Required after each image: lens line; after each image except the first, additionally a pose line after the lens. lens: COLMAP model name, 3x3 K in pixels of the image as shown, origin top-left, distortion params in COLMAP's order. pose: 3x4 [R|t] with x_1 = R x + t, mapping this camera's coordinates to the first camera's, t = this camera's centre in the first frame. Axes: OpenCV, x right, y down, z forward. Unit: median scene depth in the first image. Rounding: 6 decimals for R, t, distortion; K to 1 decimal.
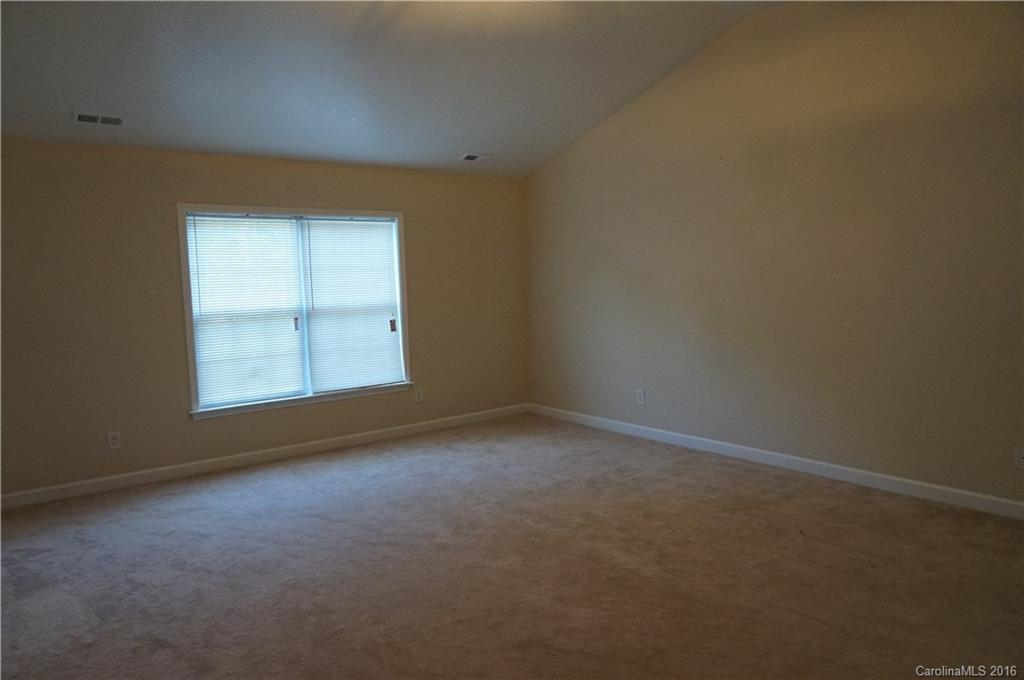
lens RADIAL K [[690.9, 0, 506.4], [0, 690.9, 338.1], [0, 0, 1]] dist [-0.047730, 0.035334]
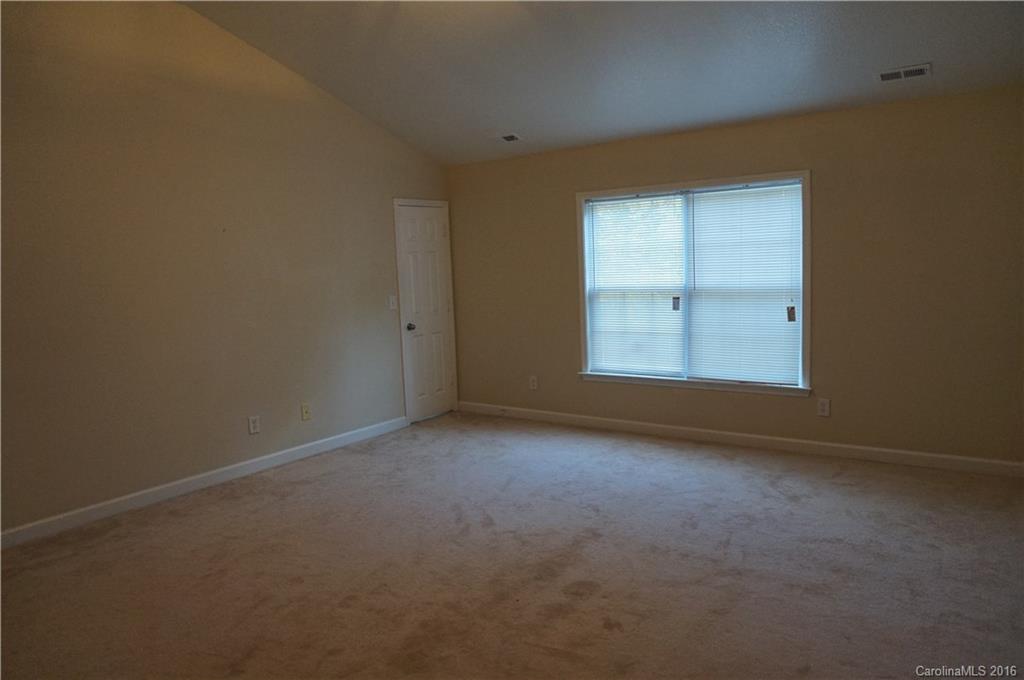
lens RADIAL K [[690.9, 0, 506.4], [0, 690.9, 338.1], [0, 0, 1]] dist [-0.047730, 0.035334]
pose [[0.265248, 0.121398, -0.956507, 0.564279], [-0.051751, 0.992404, 0.111603, -0.068126], [0.962790, 0.019898, 0.269516, 0.507540]]
